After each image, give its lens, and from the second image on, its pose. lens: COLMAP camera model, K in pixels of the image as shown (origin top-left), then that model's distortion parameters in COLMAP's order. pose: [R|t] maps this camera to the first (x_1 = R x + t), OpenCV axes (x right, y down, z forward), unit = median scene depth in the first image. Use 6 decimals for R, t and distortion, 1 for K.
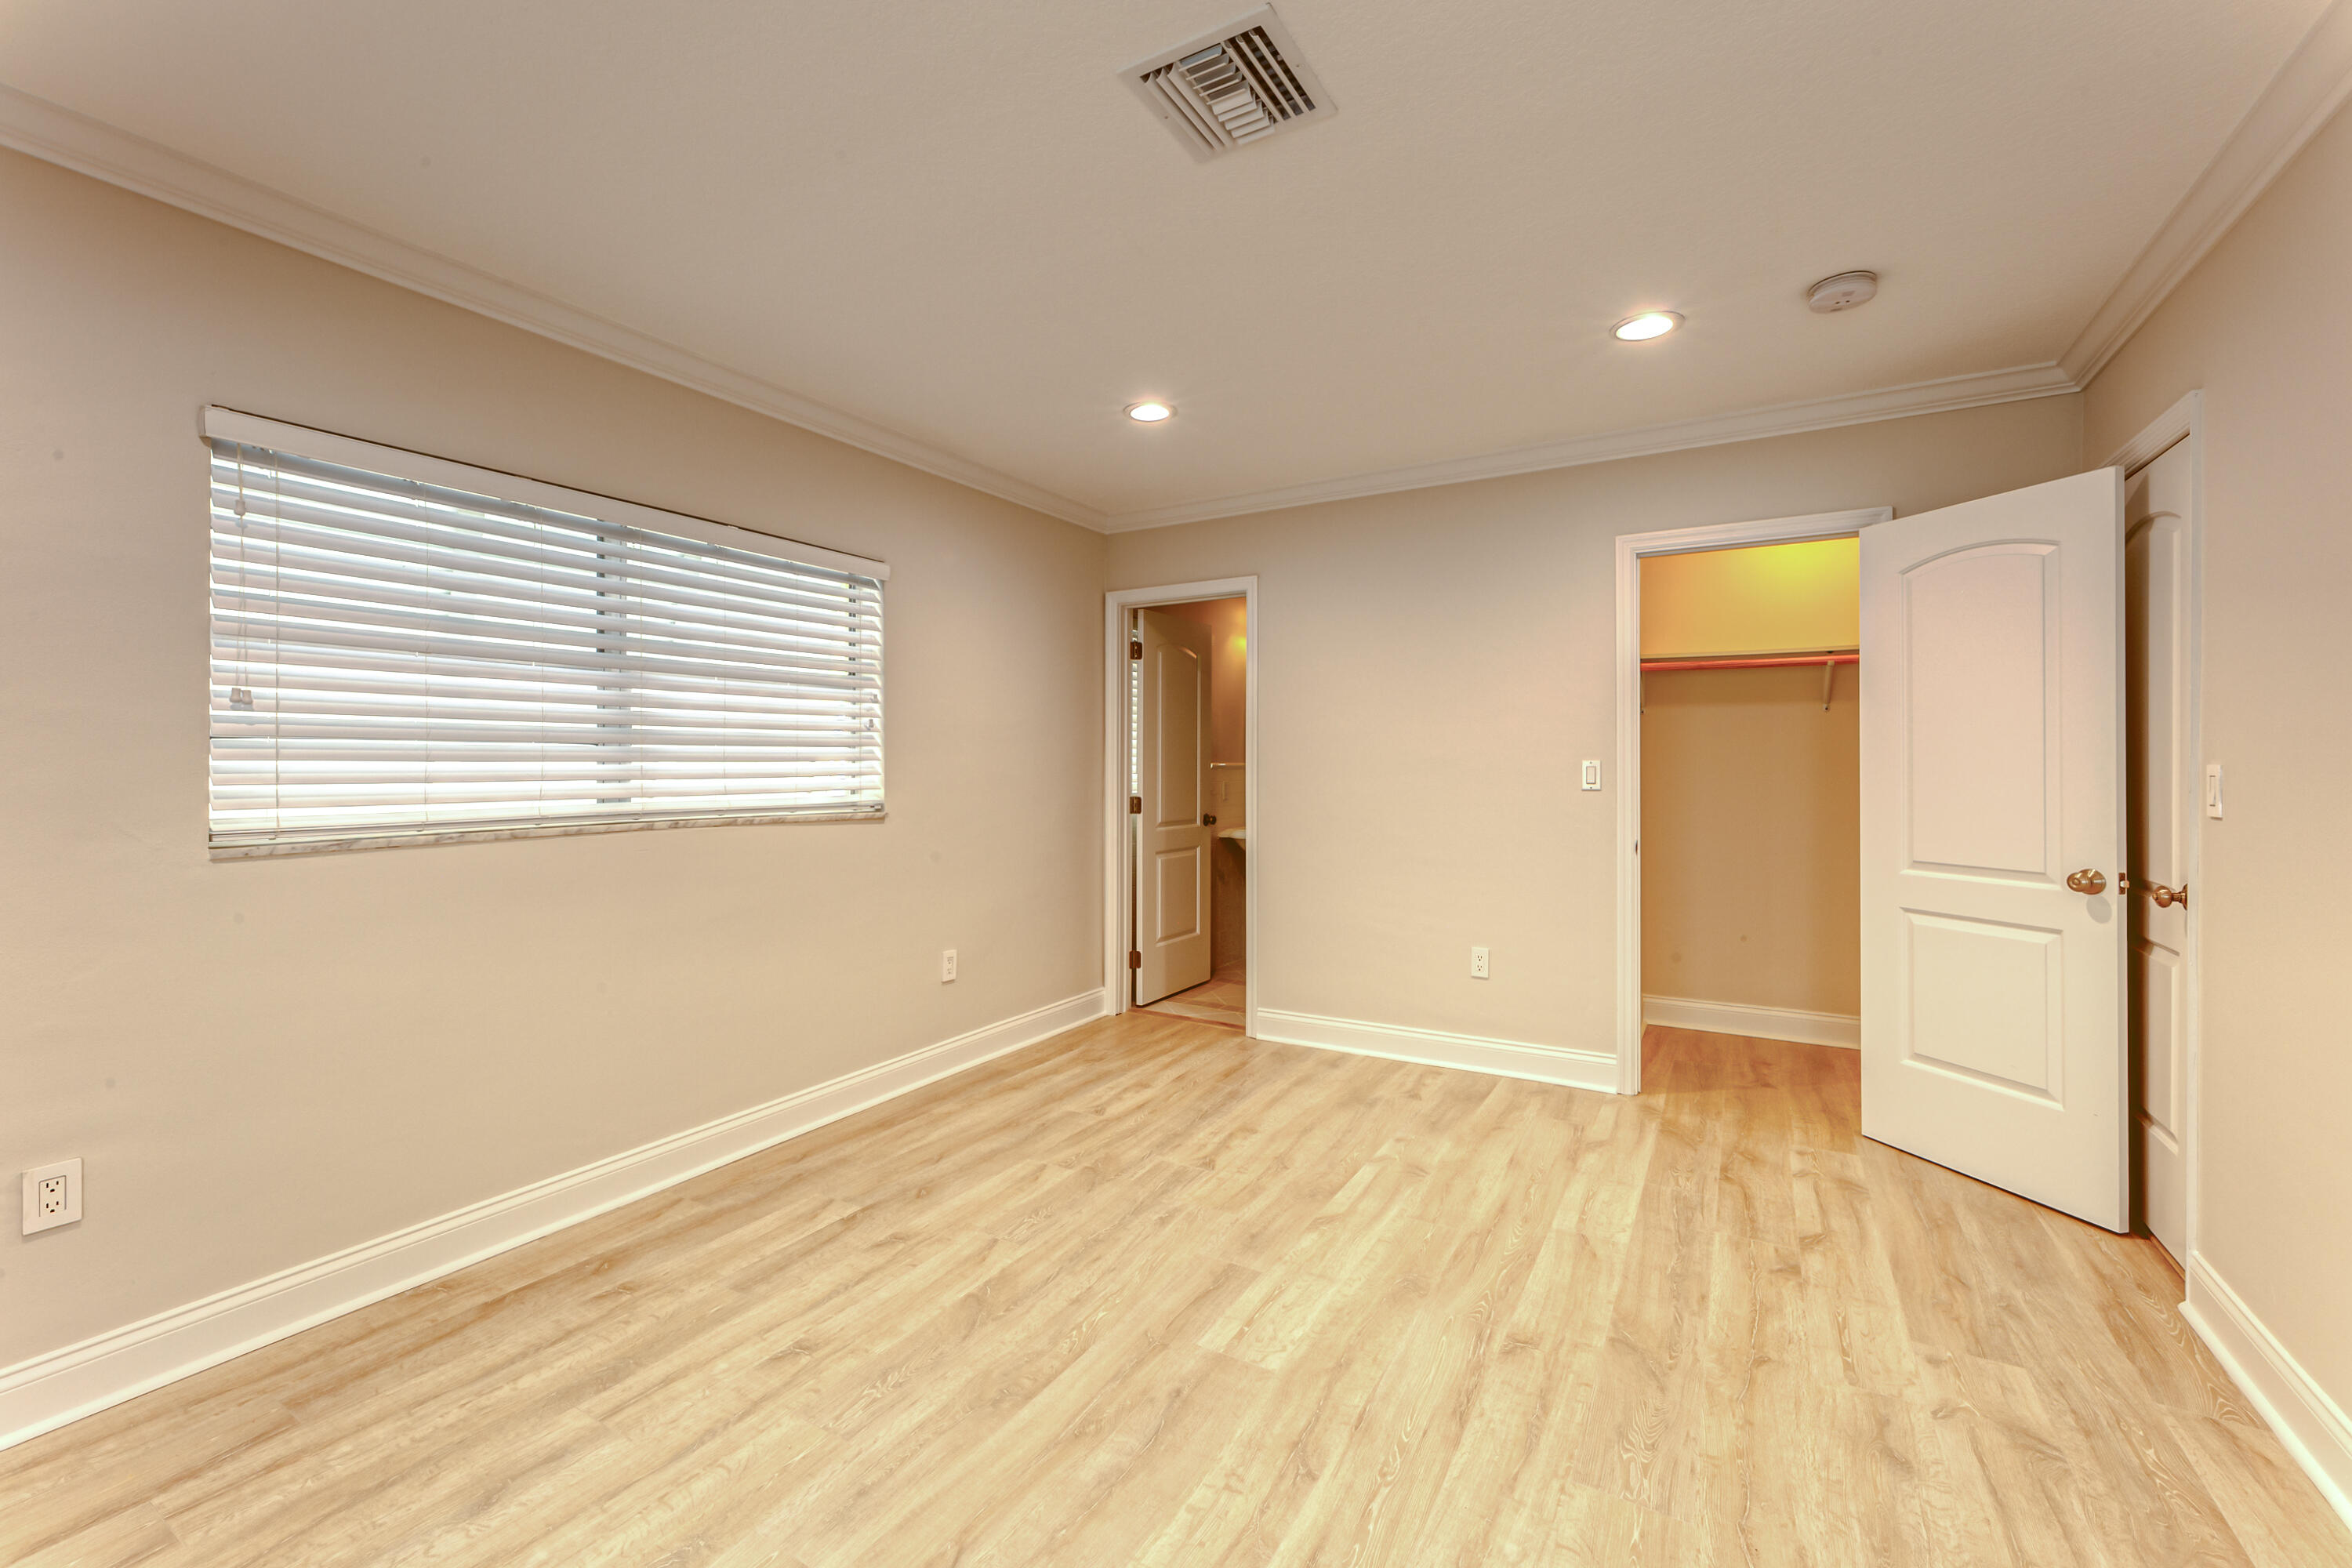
lens RADIAL K [[953.1, 0, 1170.4], [0, 953.1, 772.9], [0, 0, 1]] dist [0.002721, -0.000298]
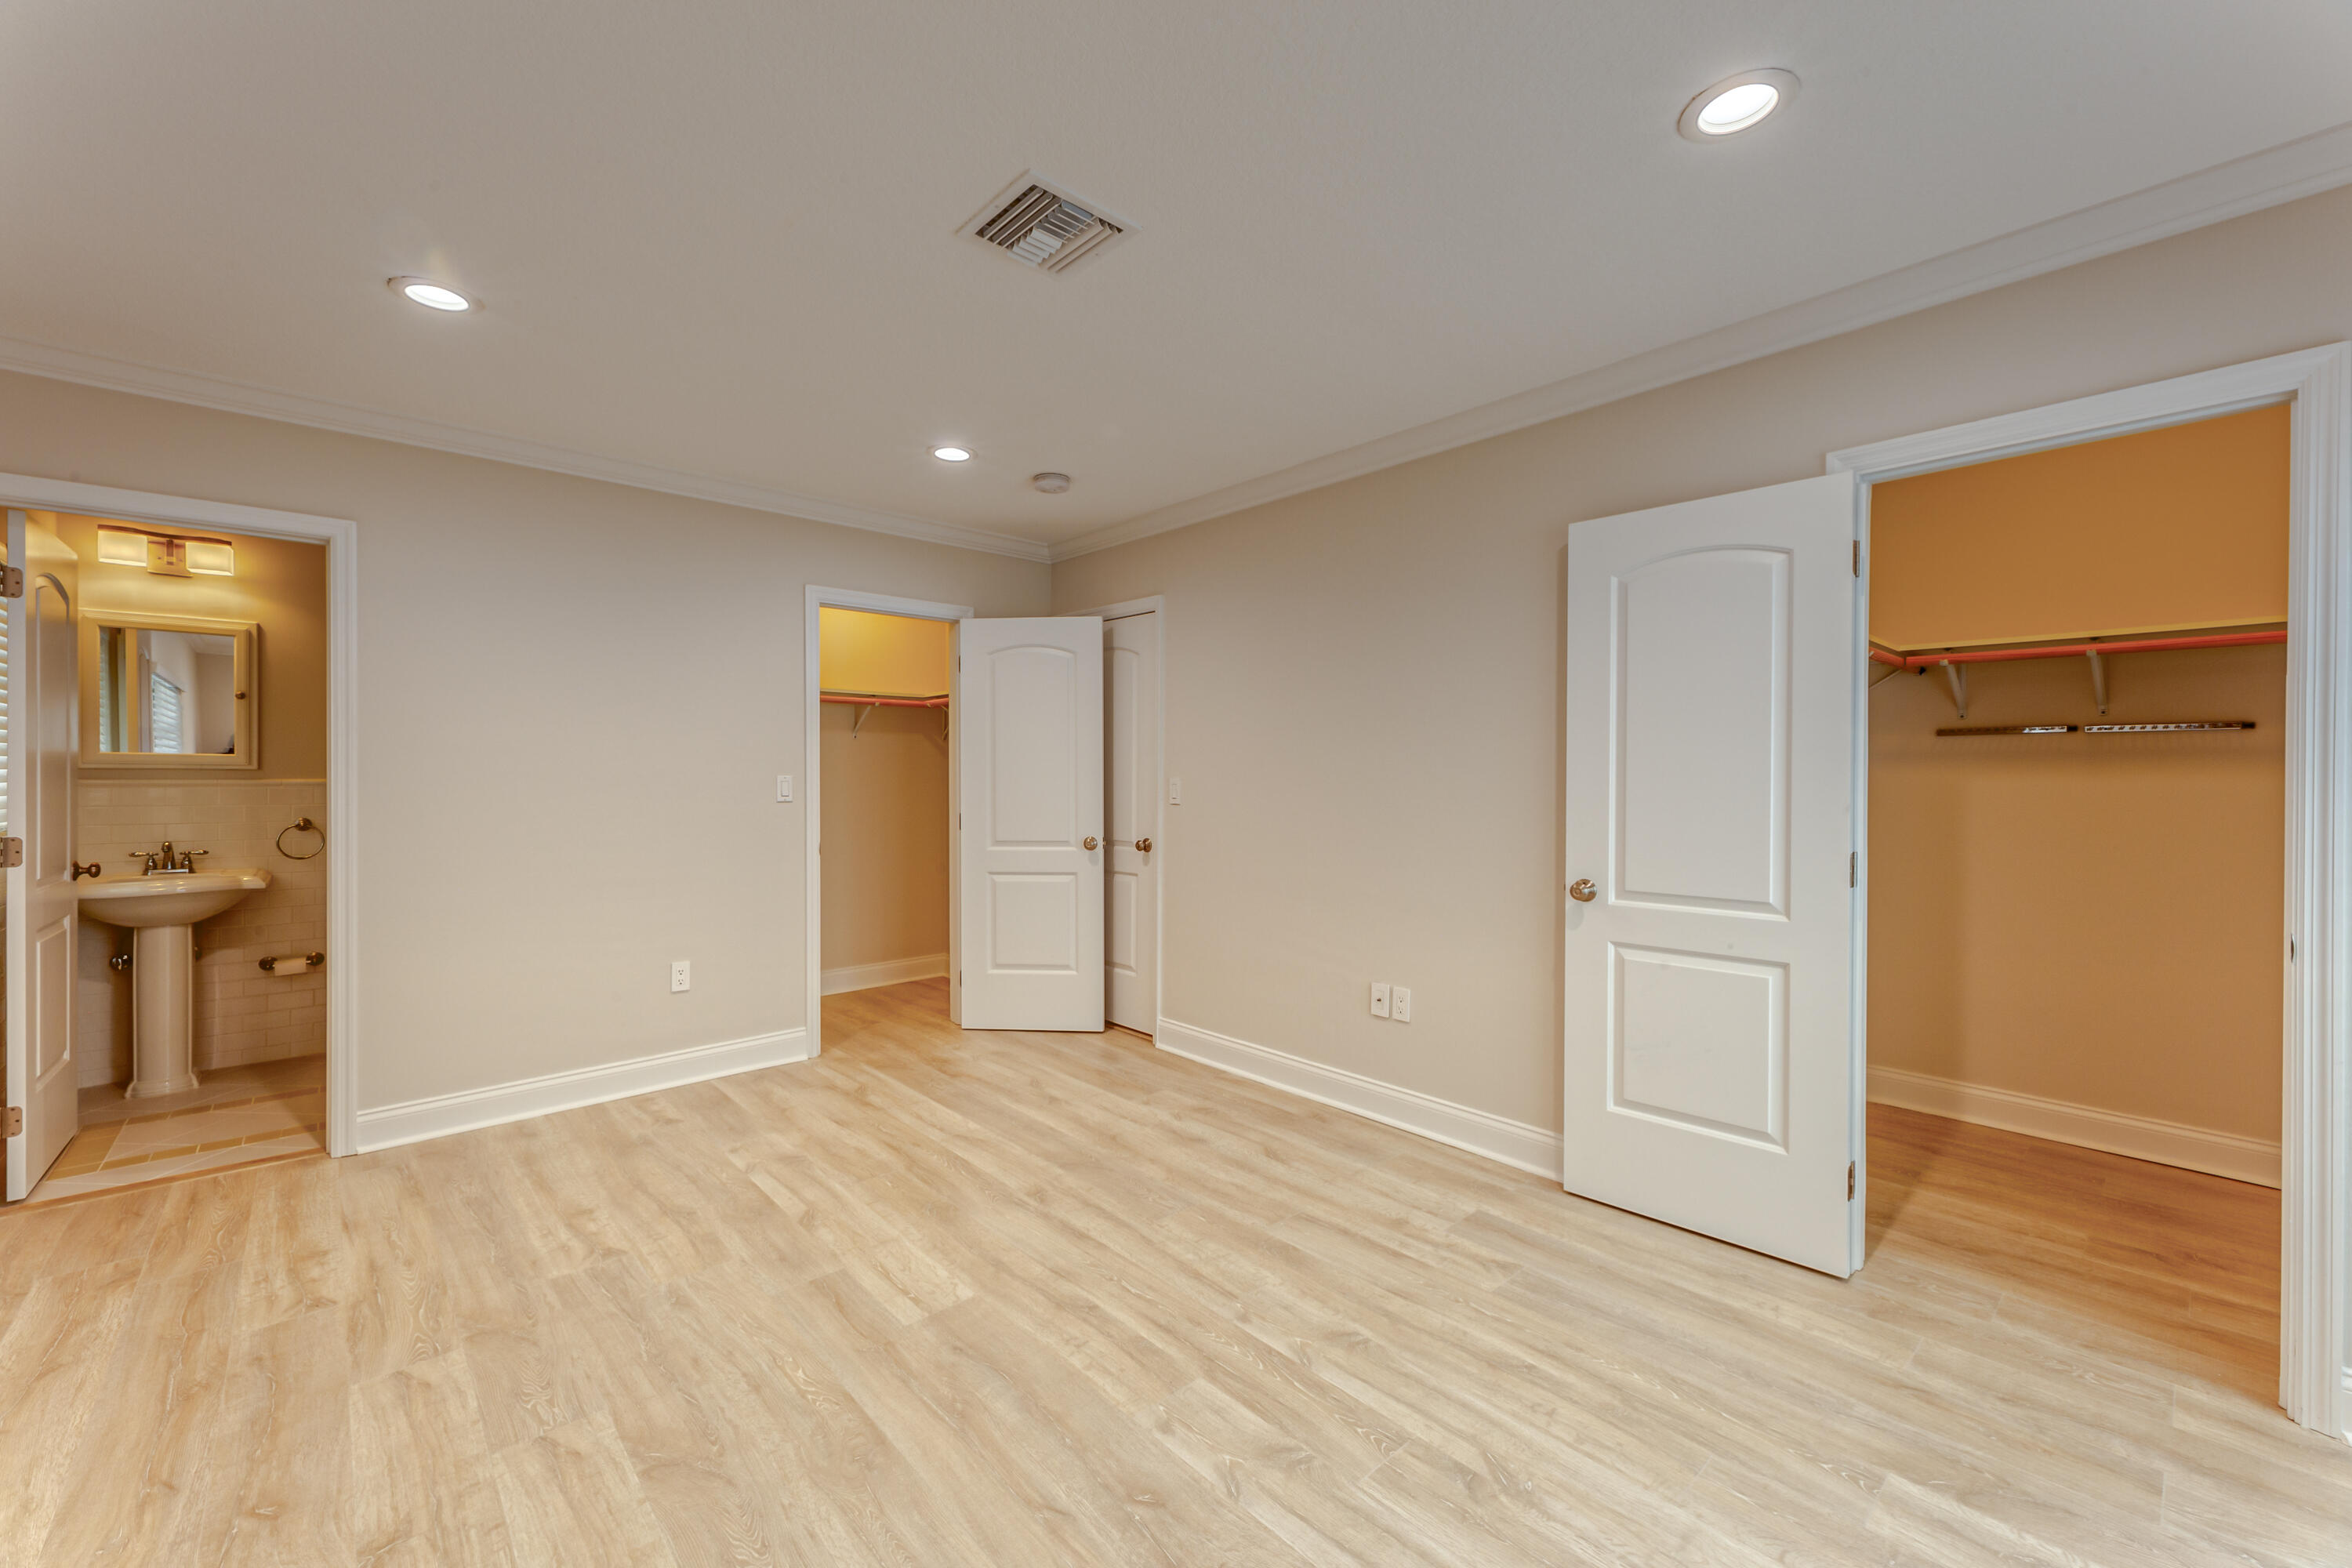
lens RADIAL K [[929.9, 0, 1164.7], [0, 929.9, 815.9], [0, 0, 1]] dist [0.003007, 0.000112]
pose [[0.302441, -0.037539, 0.952429, -0.602613], [0.010289, 0.999295, 0.036119, -0.001029], [-0.953113, -0.001124, 0.302614, 0.292488]]
